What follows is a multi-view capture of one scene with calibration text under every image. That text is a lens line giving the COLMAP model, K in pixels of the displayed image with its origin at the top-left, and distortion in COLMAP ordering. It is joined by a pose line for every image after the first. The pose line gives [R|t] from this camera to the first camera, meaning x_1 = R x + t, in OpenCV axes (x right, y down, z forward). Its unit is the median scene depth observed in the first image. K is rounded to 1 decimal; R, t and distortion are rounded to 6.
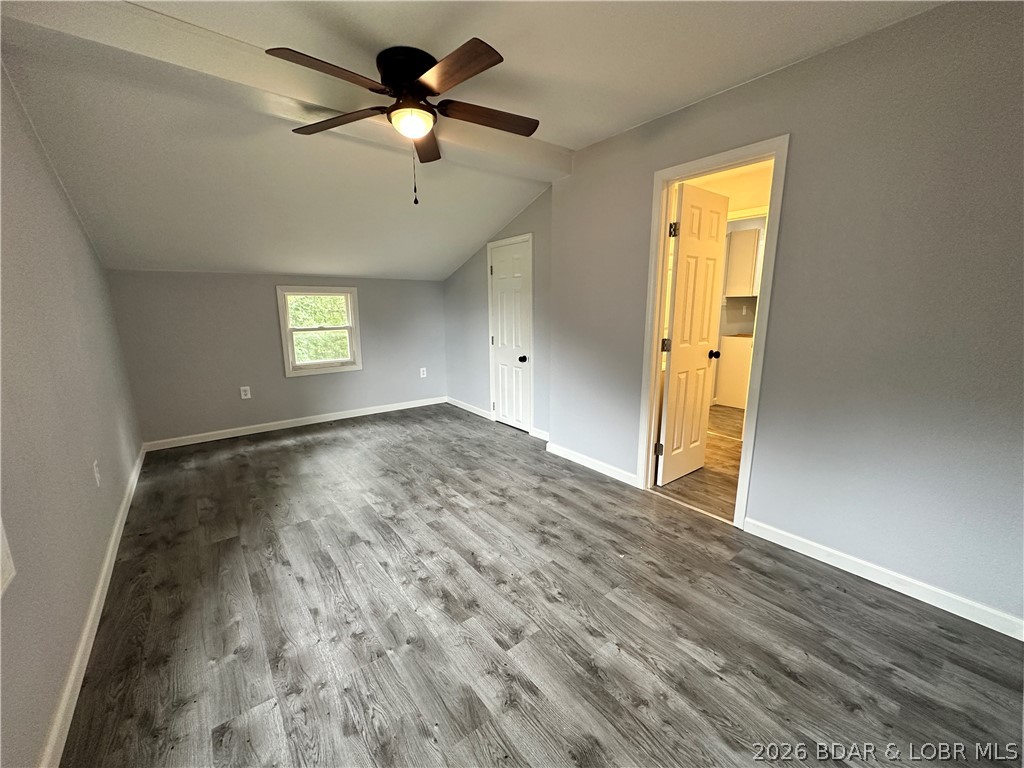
lens RADIAL K [[408.0, 0, 512.0], [0, 408.0, 384.0], [0, 0, 1]] dist [0.001475, 0.000206]
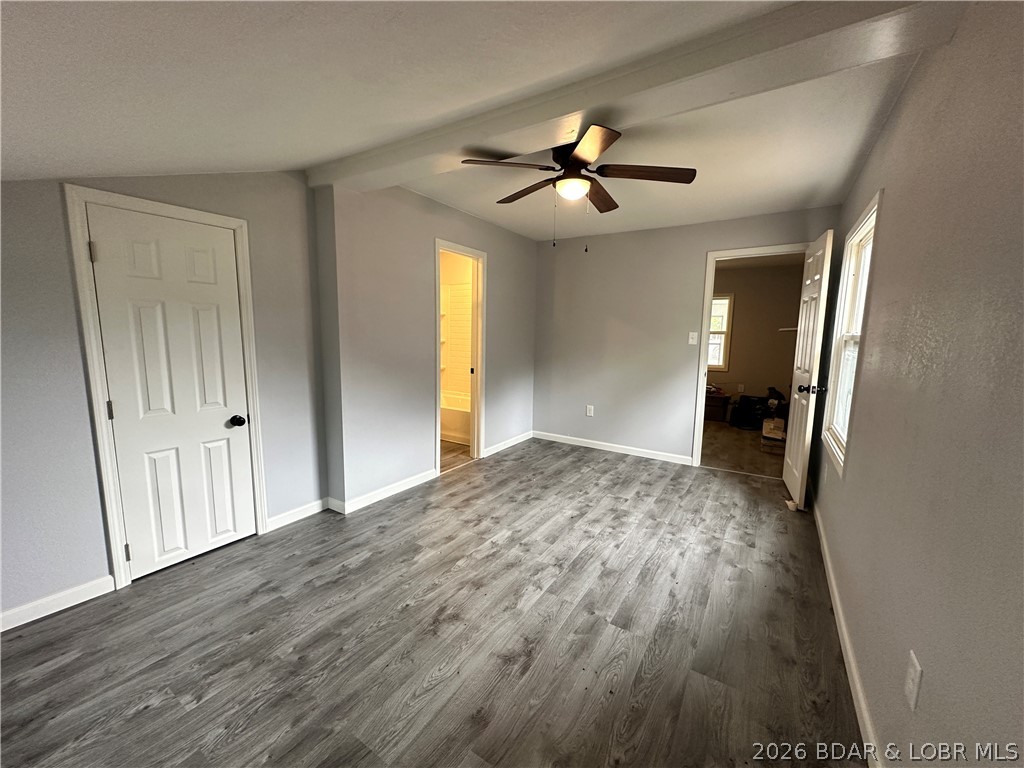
lens RADIAL K [[408.0, 0, 512.0], [0, 408.0, 384.0], [0, 0, 1]] dist [0.001475, 0.000206]
pose [[-0.329002, -0.121664, 0.936459, -1.180383], [0.162085, 0.969674, 0.182924, -0.282277], [-0.930315, 0.211968, -0.299304, 1.412664]]
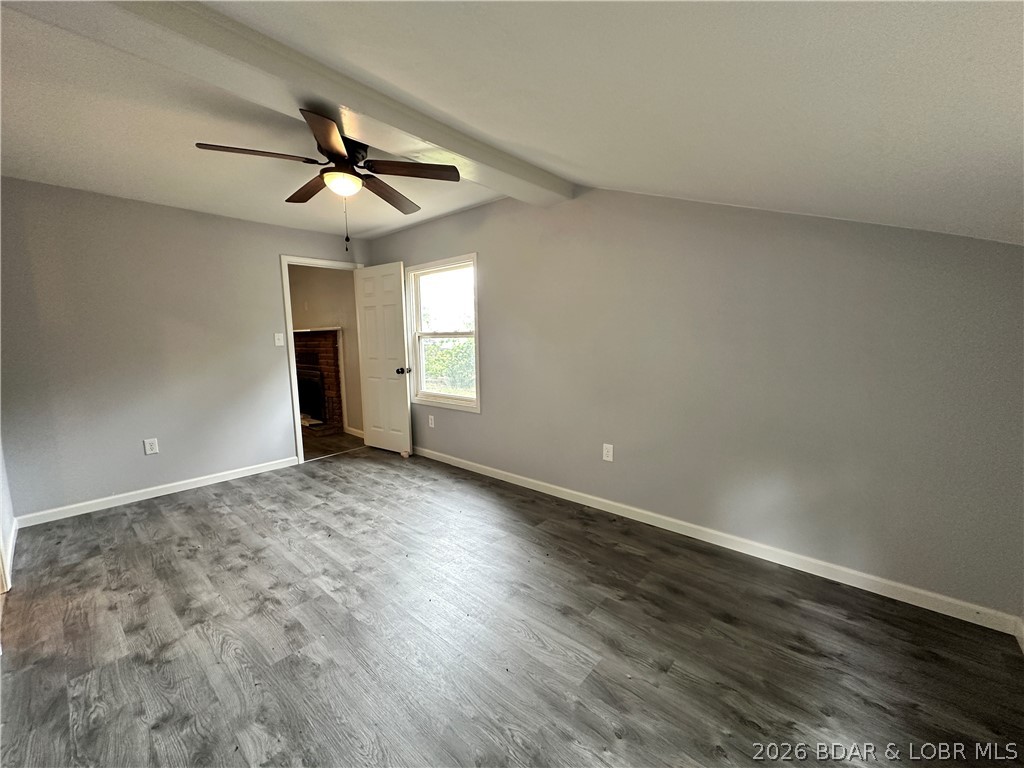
lens RADIAL K [[406.8, 0, 510.6], [0, 406.8, 385.5], [0, 0, 1]] dist [-0.000380, 0.000018]
pose [[-0.983028, 0.041128, -0.178787, -0.411592], [-0.015394, 0.952617, 0.303781, -0.385453], [0.182810, 0.301377, -0.935816, 2.004478]]
